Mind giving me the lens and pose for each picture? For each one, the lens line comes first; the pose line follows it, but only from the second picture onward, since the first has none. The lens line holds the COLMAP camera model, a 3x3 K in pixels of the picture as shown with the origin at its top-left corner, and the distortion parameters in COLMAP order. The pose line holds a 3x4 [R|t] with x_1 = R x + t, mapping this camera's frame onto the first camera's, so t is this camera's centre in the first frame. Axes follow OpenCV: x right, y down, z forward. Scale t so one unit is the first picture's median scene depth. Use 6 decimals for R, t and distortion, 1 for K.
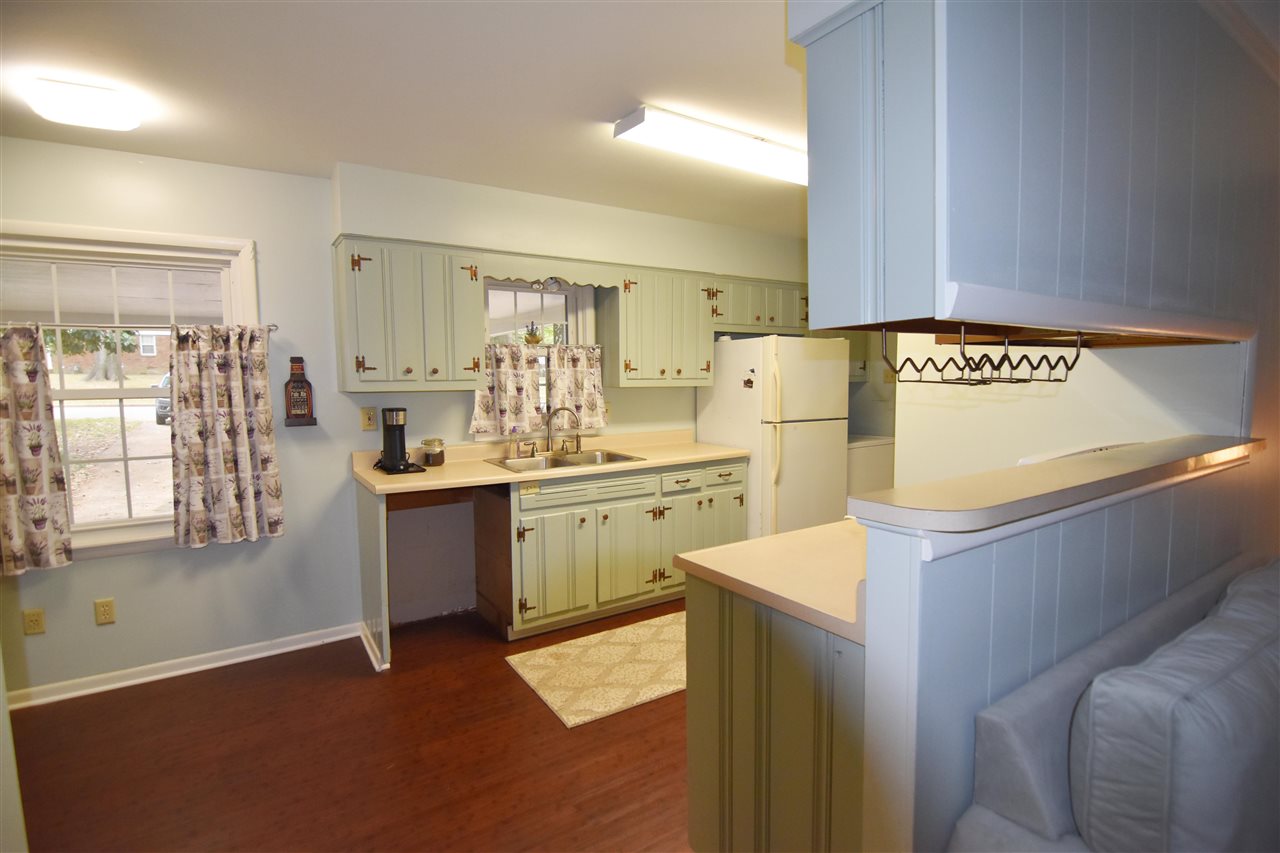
lens RADIAL K [[618.4, 0, 644.2], [0, 618.4, 425.8], [0, 0, 1]] dist [-0.009340, -0.007047]
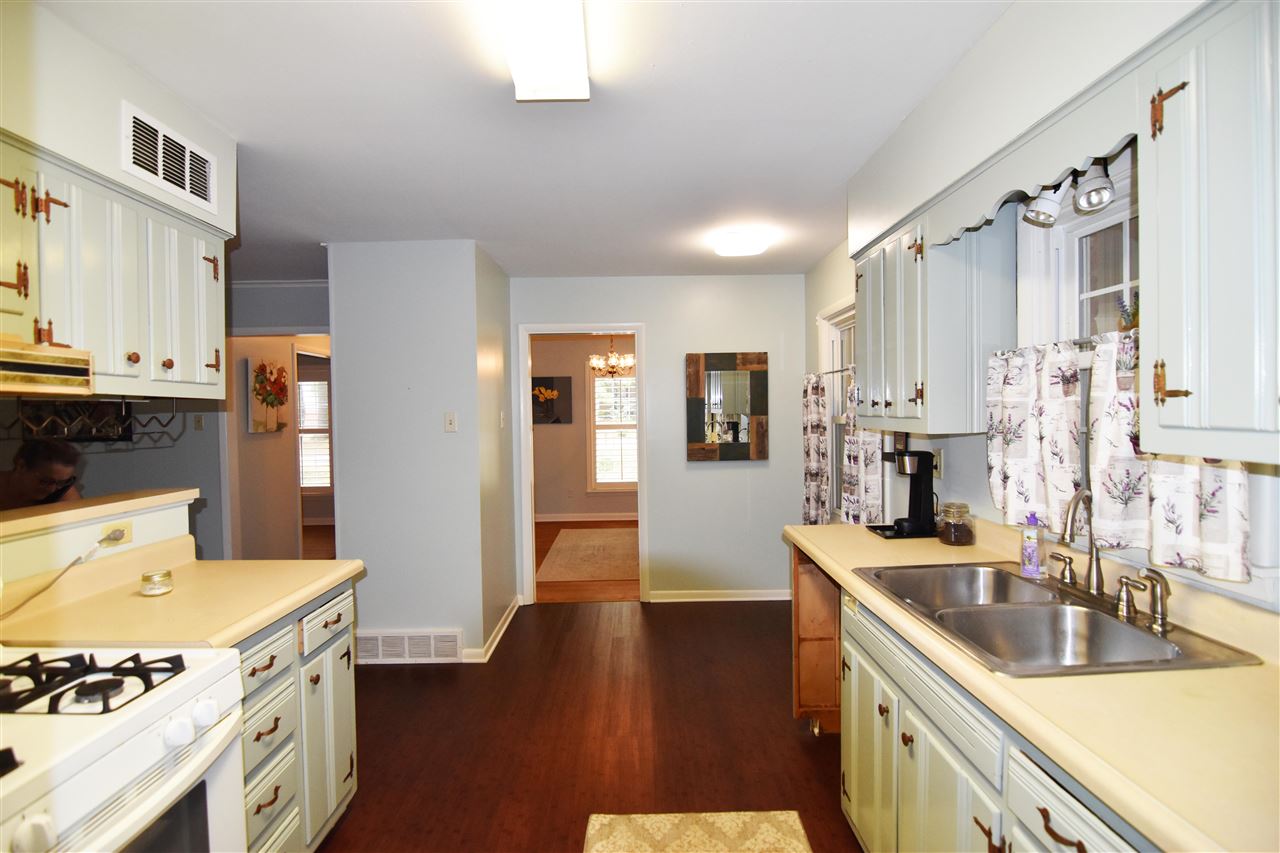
lens RADIAL K [[618.4, 0, 640.7], [0, 618.4, 424.4], [0, 0, 1]] dist [-0.009340, -0.007047]
pose [[-0.541680, 0.037252, -0.839759, 0.357206], [-0.046061, 0.996201, 0.073904, -0.087331], [0.839322, 0.078713, -0.537907, 0.954833]]
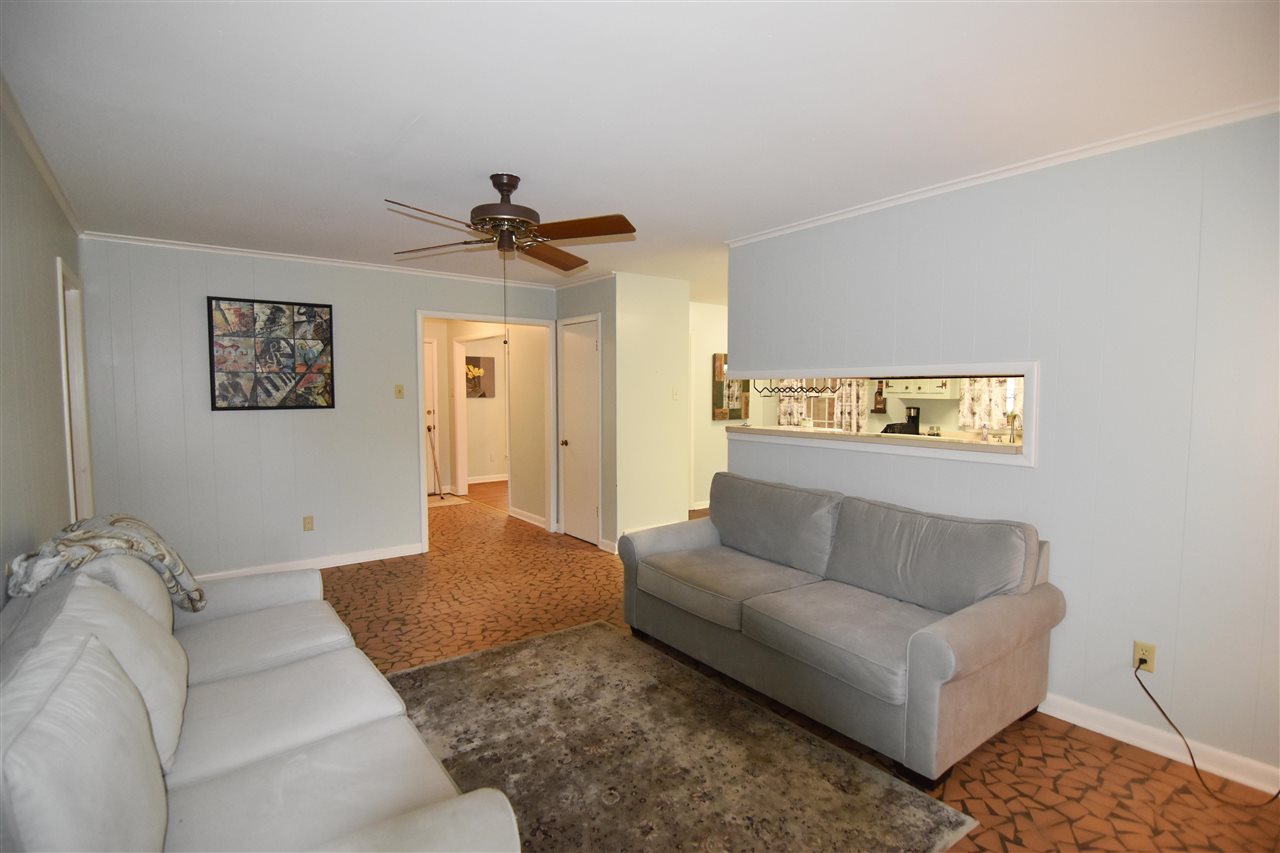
lens RADIAL K [[618.4, 0, 643.5], [0, 618.4, 437.2], [0, 0, 1]] dist [-0.009340, -0.007047]
pose [[0.072734, 0.089617, -0.993317, 1.201815], [-0.083362, 0.993016, 0.083485, -0.022793], [0.993861, 0.076733, 0.079696, 0.036203]]
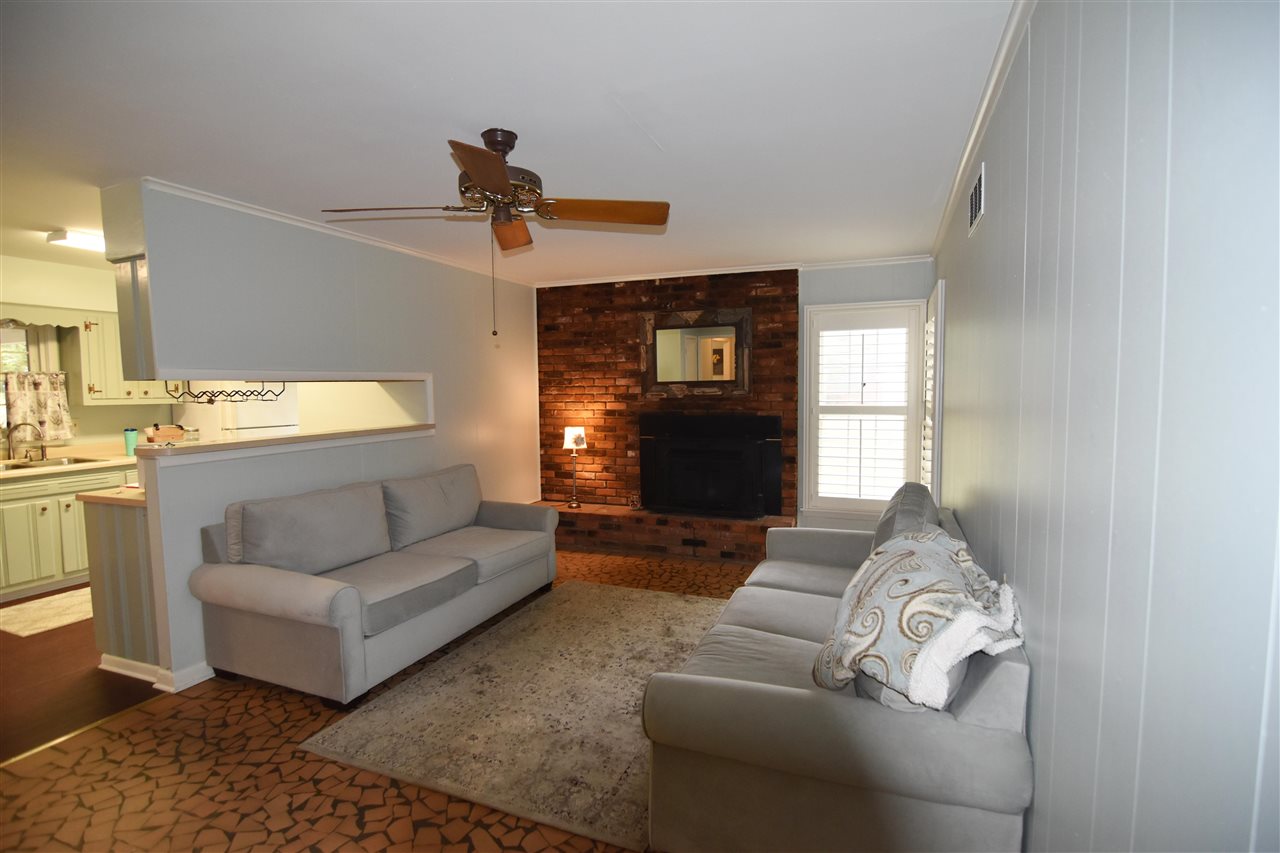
lens RADIAL K [[618.4, 0, 641.0], [0, 618.4, 428.7], [0, 0, 1]] dist [-0.009340, -0.007047]
pose [[0.818472, -0.036827, 0.573364, 0.175481], [0.047328, 0.998874, -0.003402, 0.042714], [-0.572593, 0.029921, 0.819293, -0.674309]]
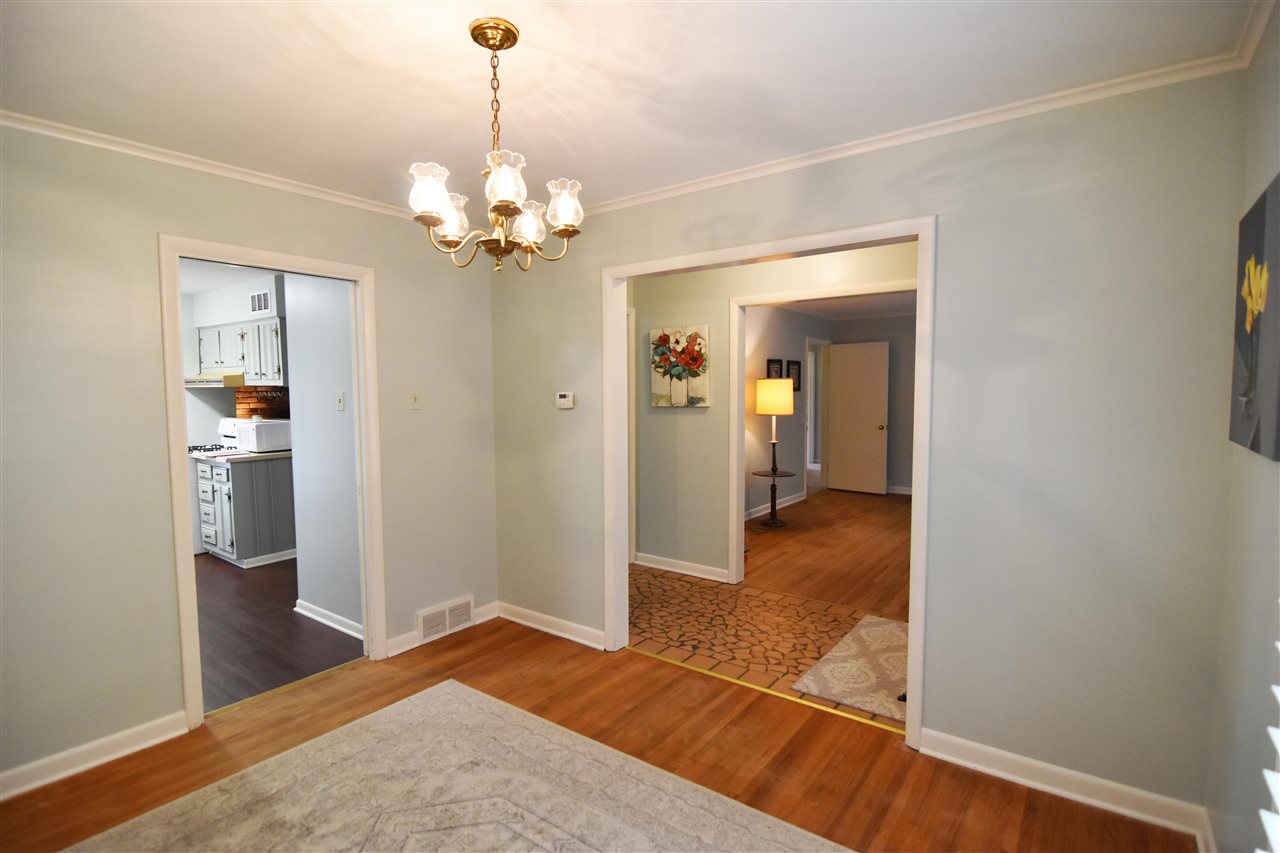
lens RADIAL K [[618.4, 0, 636.1], [0, 618.4, 432.1], [0, 0, 1]] dist [-0.009340, -0.007047]
pose [[-0.334163, -0.052242, 0.941066, -1.457442], [0.085820, 0.992628, 0.085579, 0.001643], [-0.938600, 0.109360, -0.327217, 0.053858]]
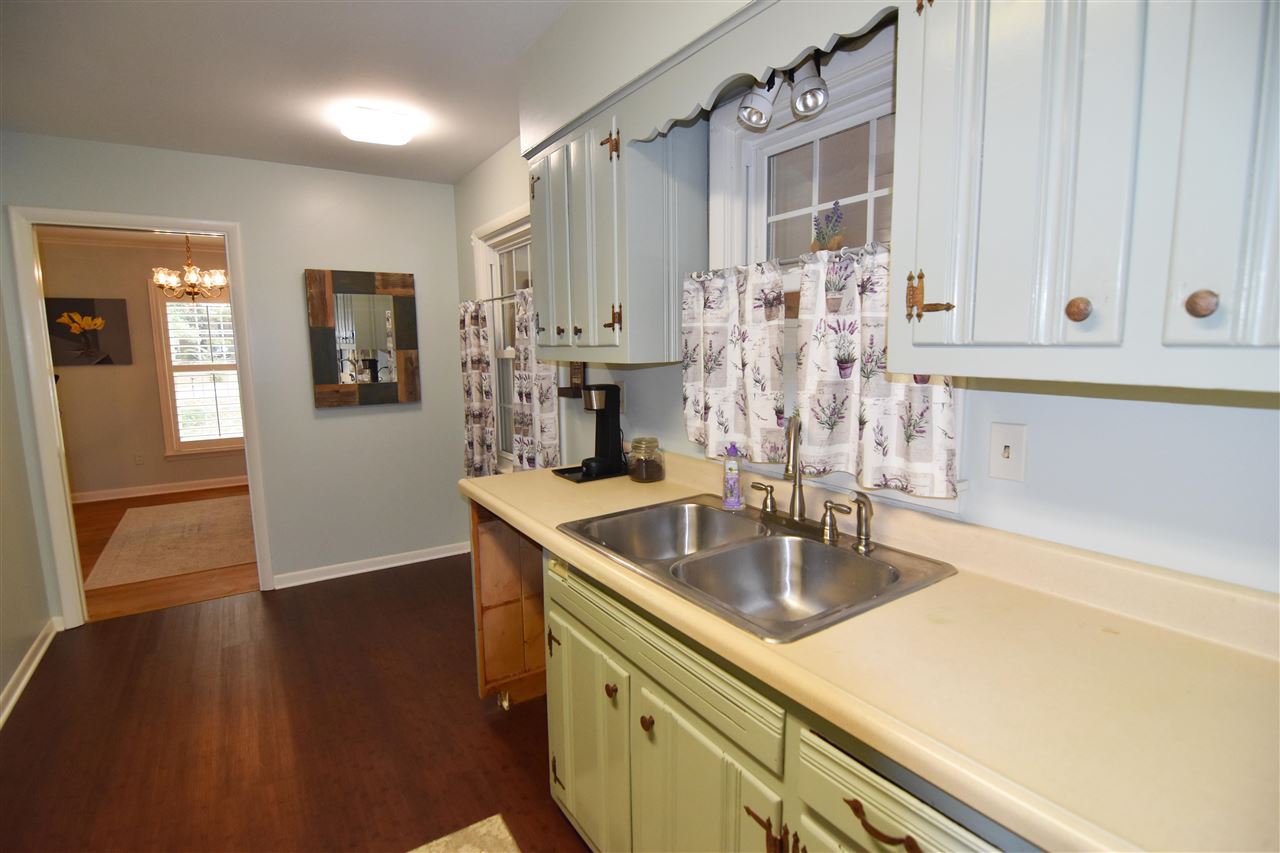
lens RADIAL K [[618.4, 0, 643.0], [0, 618.4, 428.4], [0, 0, 1]] dist [-0.009340, -0.007047]
pose [[0.002719, 0.143393, -0.989662, 0.250701], [-0.067730, 0.987419, 0.142882, -0.070460], [0.997700, 0.066642, 0.012397, 0.885982]]
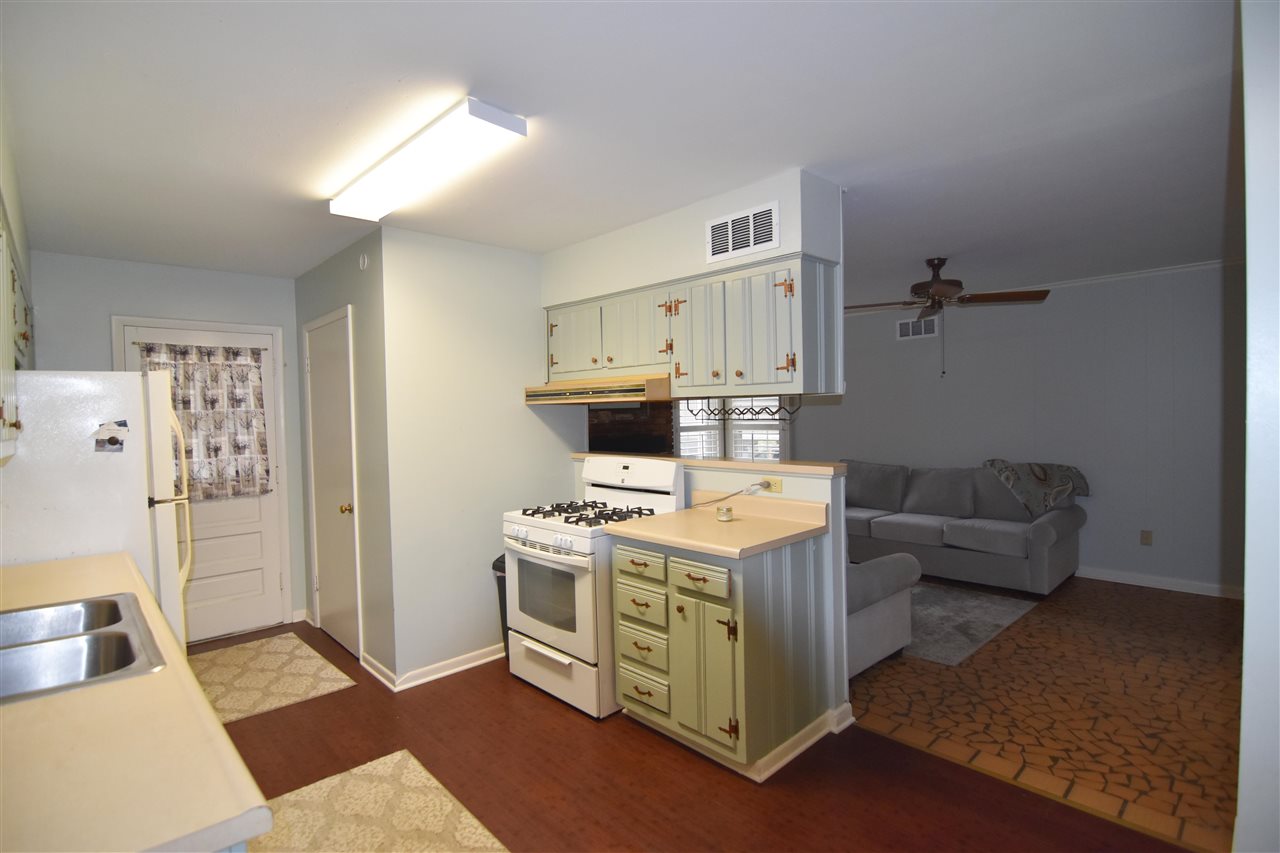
lens RADIAL K [[618.4, 0, 643.5], [0, 618.4, 429.7], [0, 0, 1]] dist [-0.009340, -0.007047]
pose [[-0.177312, -0.011722, 0.984085, -0.543889], [0.102640, 0.994256, 0.030336, -0.049968], [-0.978788, 0.106385, -0.175091, 0.622255]]
